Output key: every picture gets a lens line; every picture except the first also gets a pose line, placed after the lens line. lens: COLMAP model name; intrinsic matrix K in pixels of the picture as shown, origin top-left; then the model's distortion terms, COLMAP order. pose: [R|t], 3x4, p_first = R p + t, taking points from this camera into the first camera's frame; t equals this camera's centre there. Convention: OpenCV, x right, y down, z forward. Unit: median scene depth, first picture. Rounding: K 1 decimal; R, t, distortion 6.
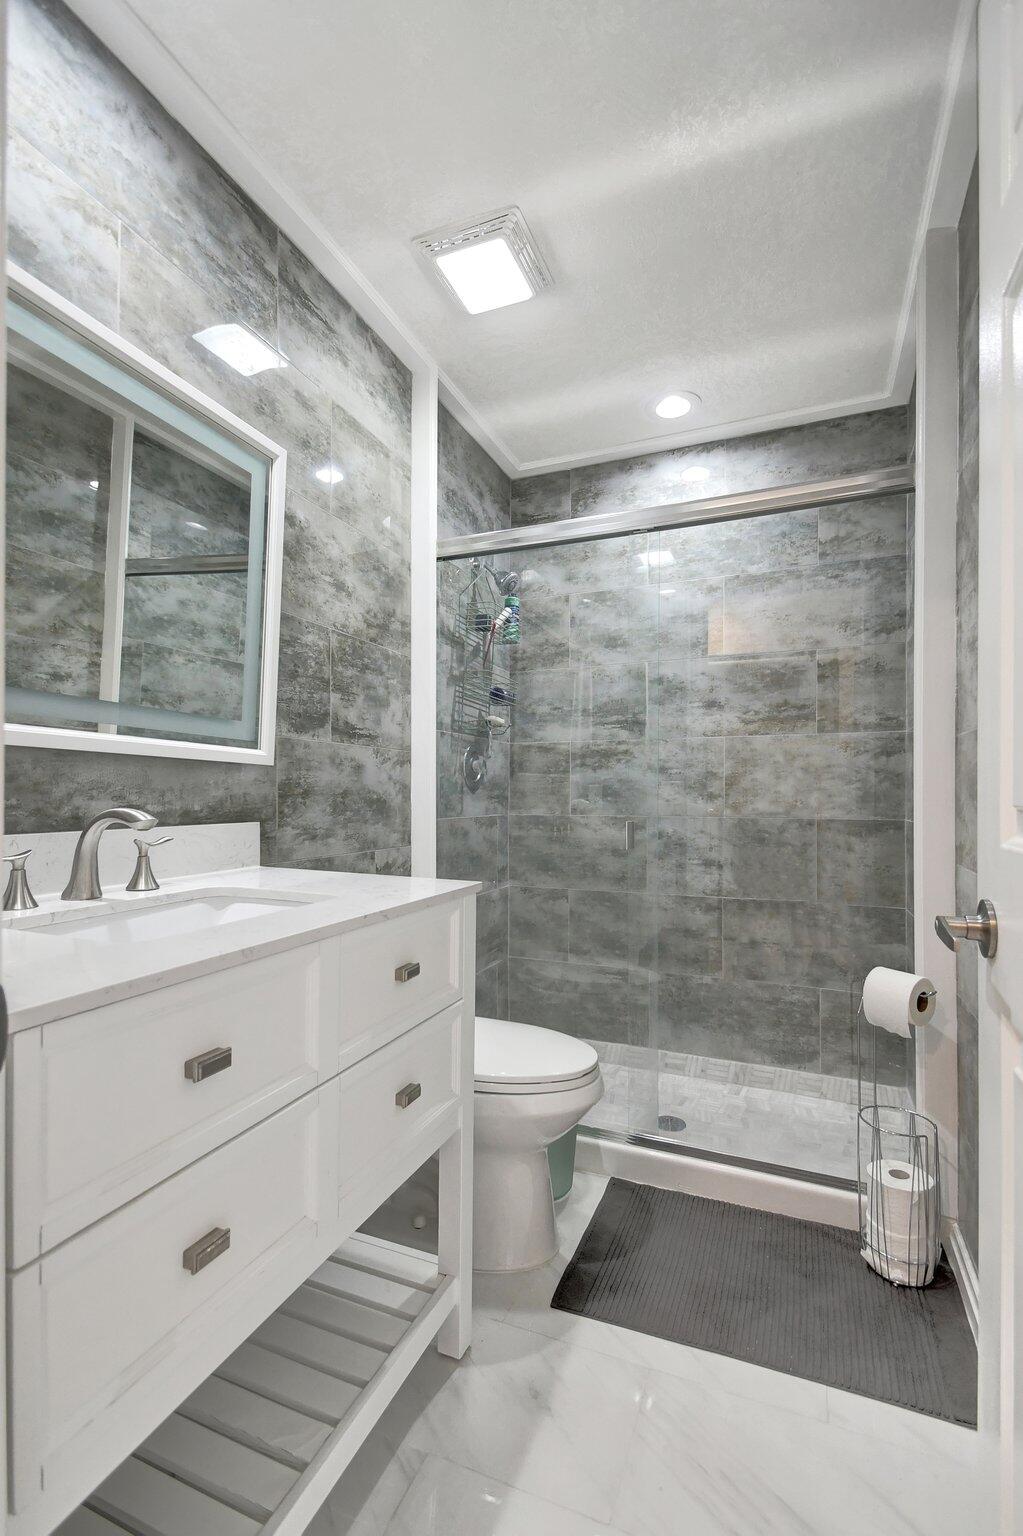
lens RADIAL K [[691.5, 0, 512.7], [0, 691.5, 779.7], [0, 0, 1]] dist [0.006734, -0.008512]
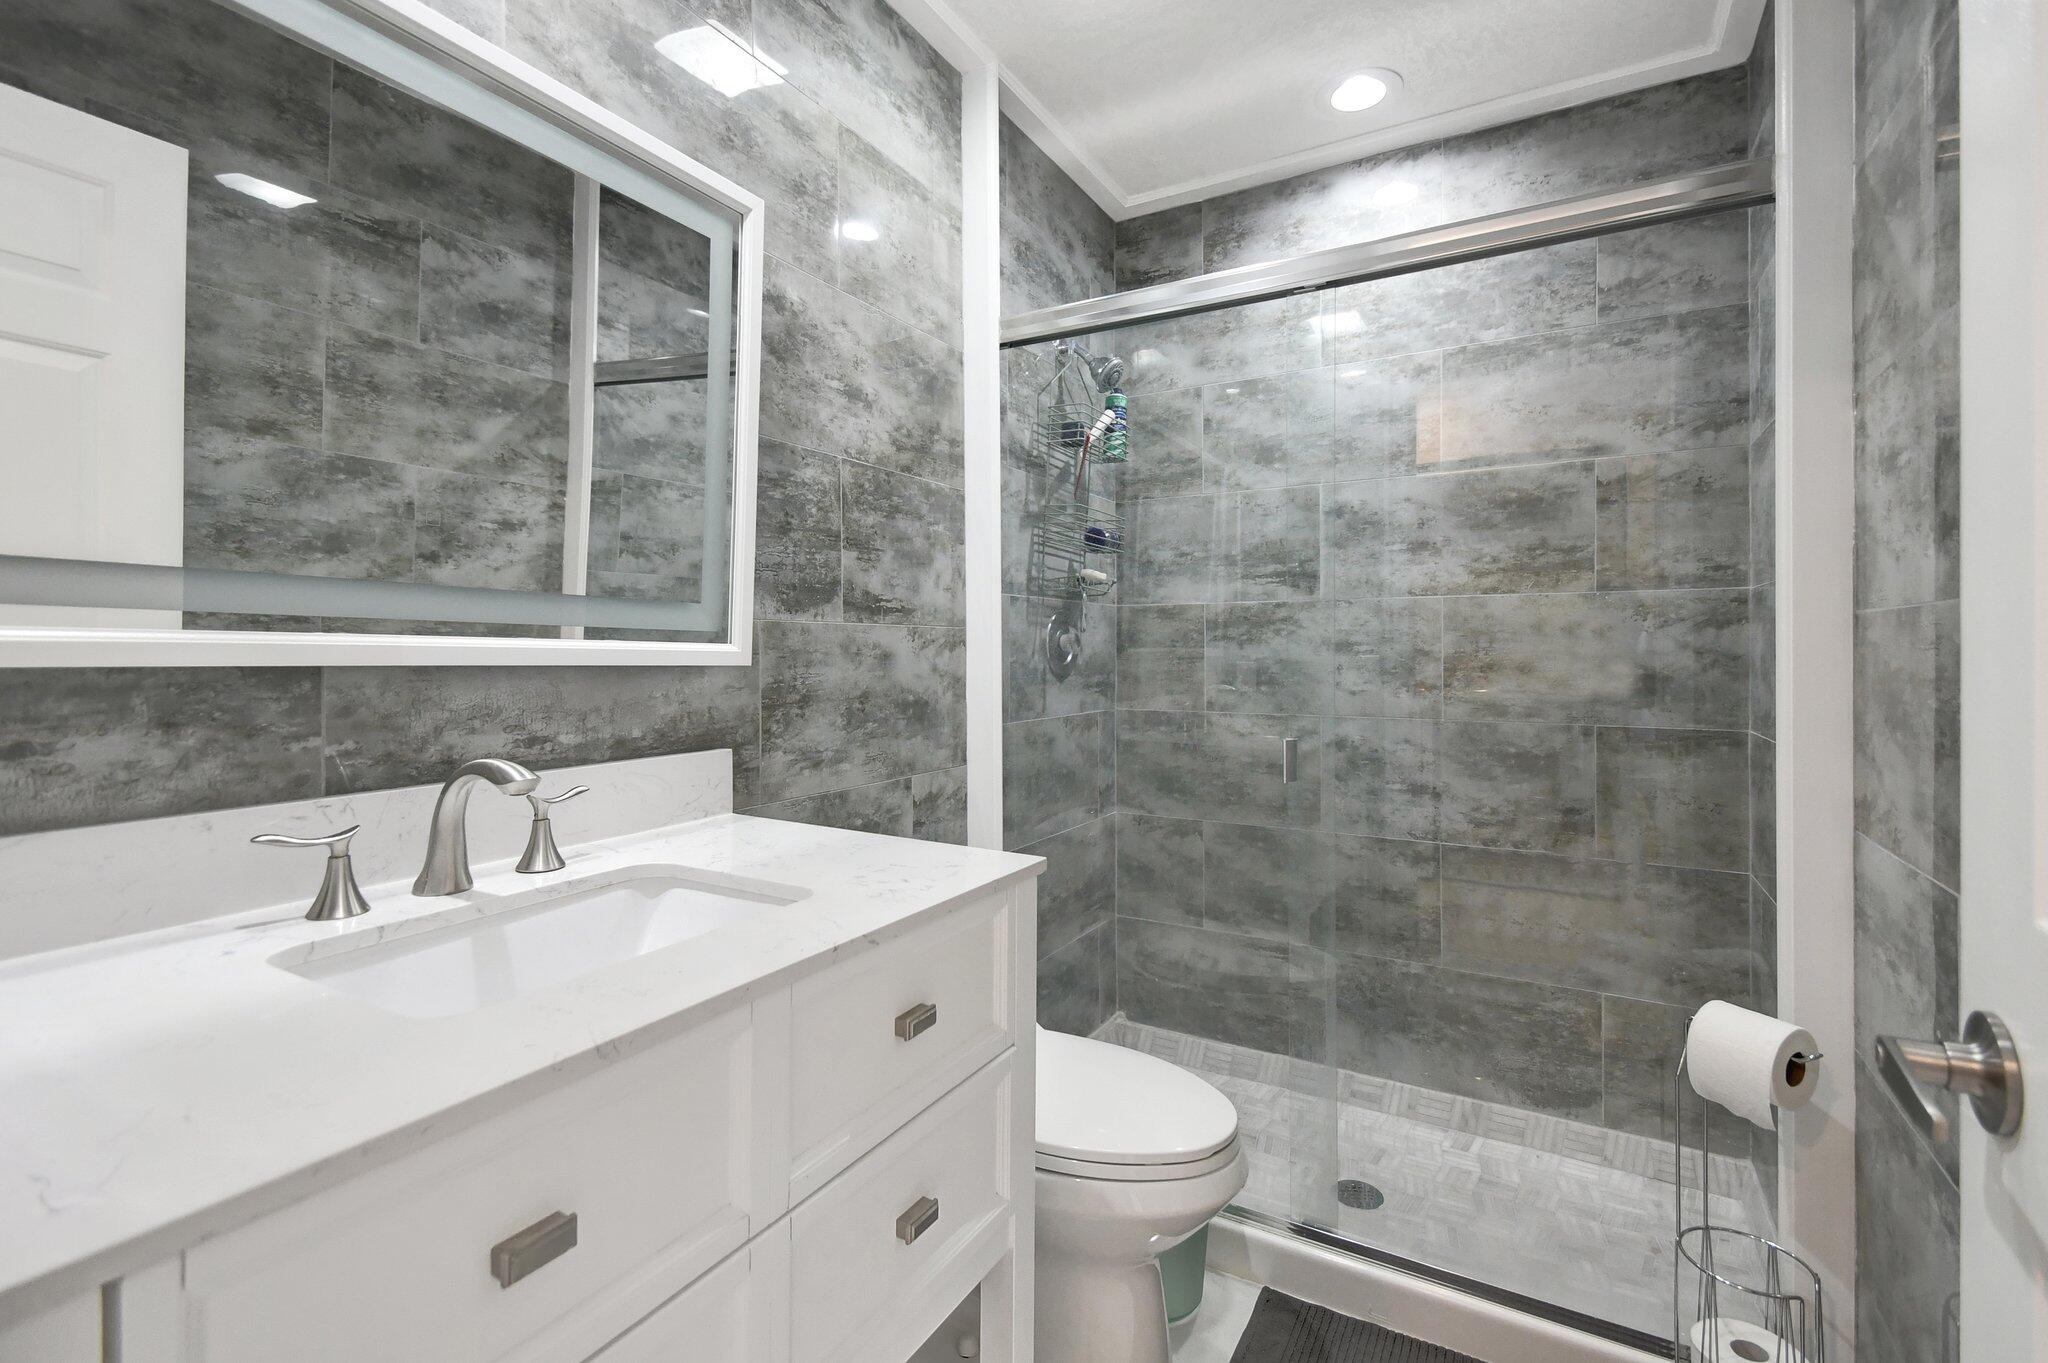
lens RADIAL K [[922.1, 0, 1026.3], [0, 922.1, 636.6], [0, 0, 1]] dist [0.006734, -0.008512]
pose [[0.991937, -0.006990, -0.126542, 0.028042], [0.008542, 0.999895, 0.011722, -0.040712], [0.126447, -0.012708, 0.991892, 0.092851]]
